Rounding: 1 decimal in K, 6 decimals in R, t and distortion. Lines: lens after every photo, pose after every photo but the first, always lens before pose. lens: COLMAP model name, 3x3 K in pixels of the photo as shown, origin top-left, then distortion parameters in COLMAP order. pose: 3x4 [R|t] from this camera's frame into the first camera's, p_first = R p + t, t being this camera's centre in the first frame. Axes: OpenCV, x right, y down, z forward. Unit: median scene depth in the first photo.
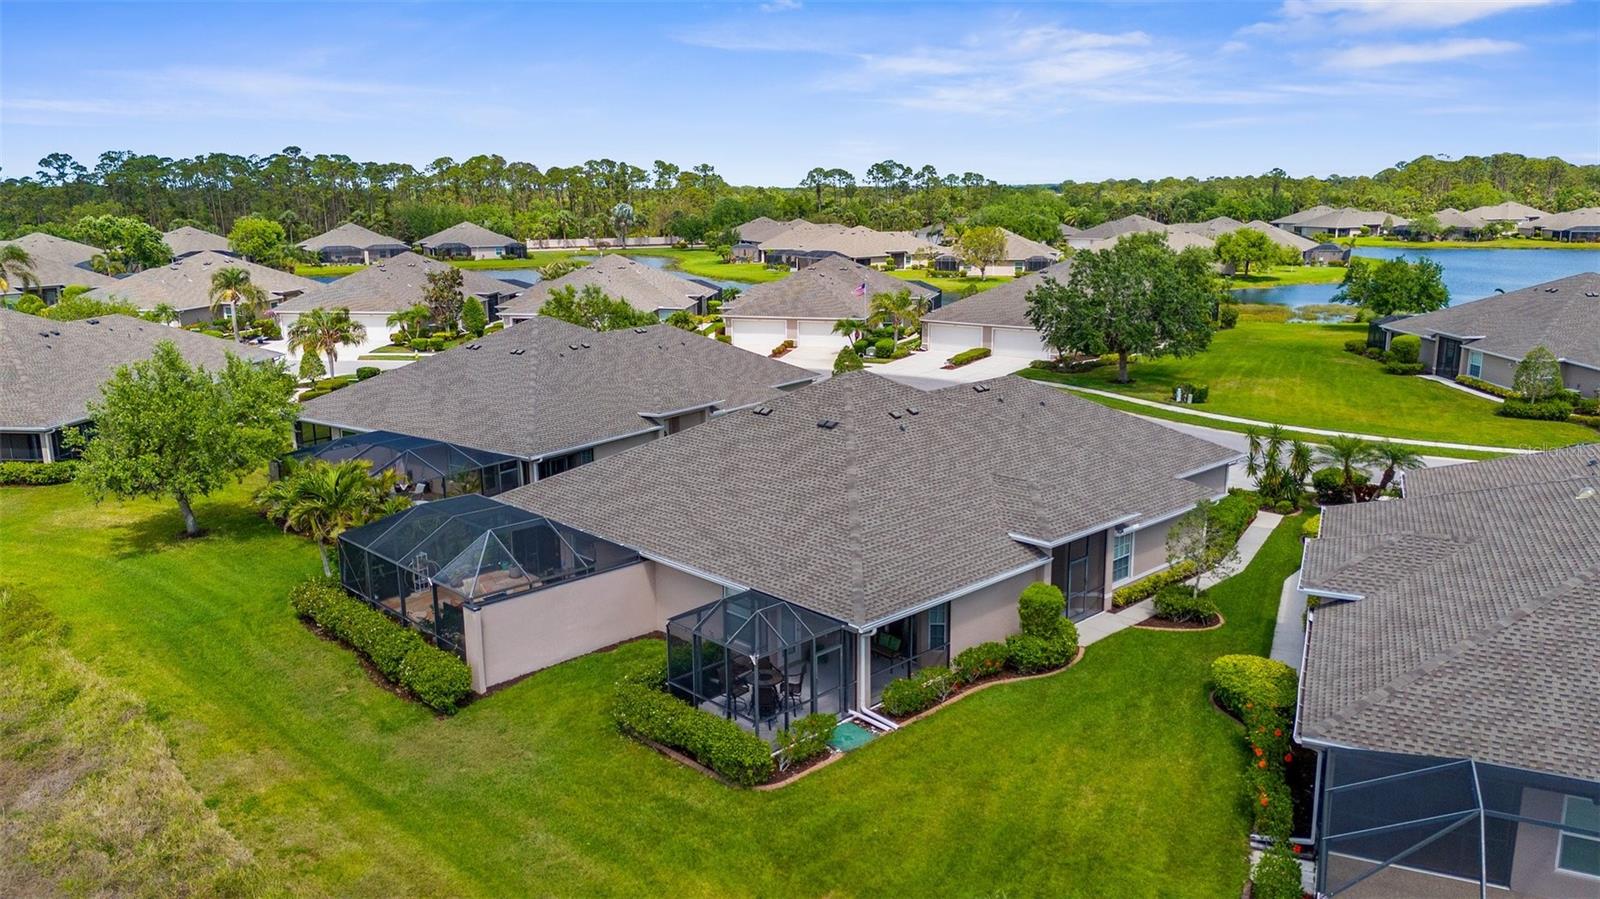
lens RADIAL K [[1178.9, 0, 795.0], [0, 1178.9, 452.3], [0, 0, 1]] dist [0.080691, -0.082716]
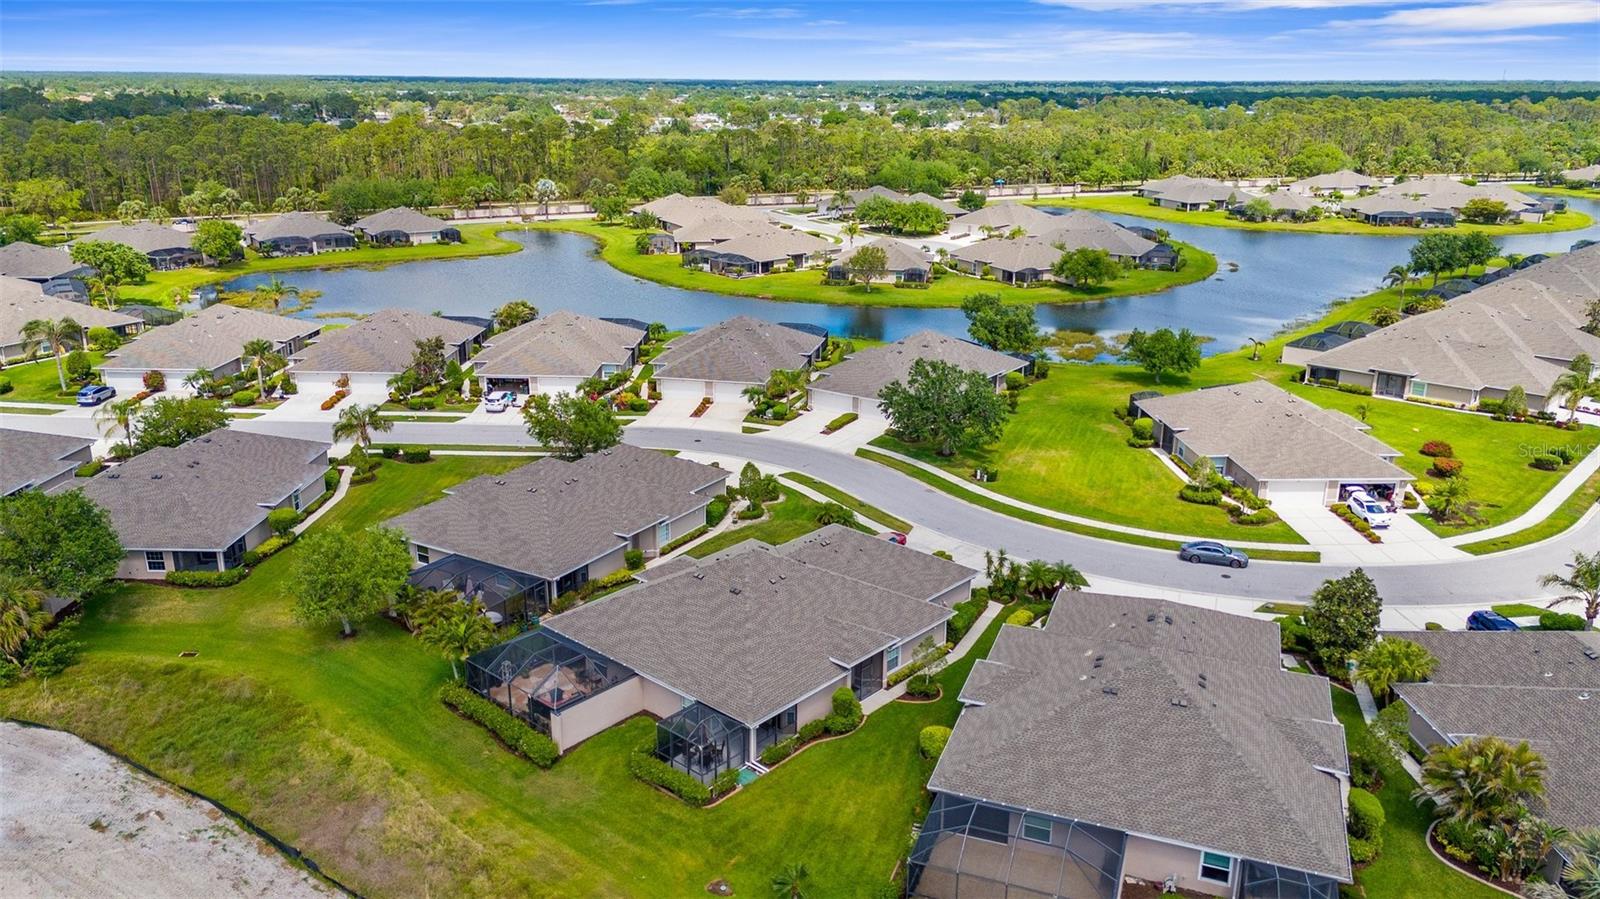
lens RADIAL K [[1225.4, 0, 803.4], [0, 1225.4, 445.5], [0, 0, 1]] dist [0.141416, -0.290384]
pose [[0.996779, -0.008297, 0.079764, -0.019406], [0.000402, 0.995137, 0.098495, -0.495534], [-0.080194, -0.098146, 0.991936, -0.997179]]
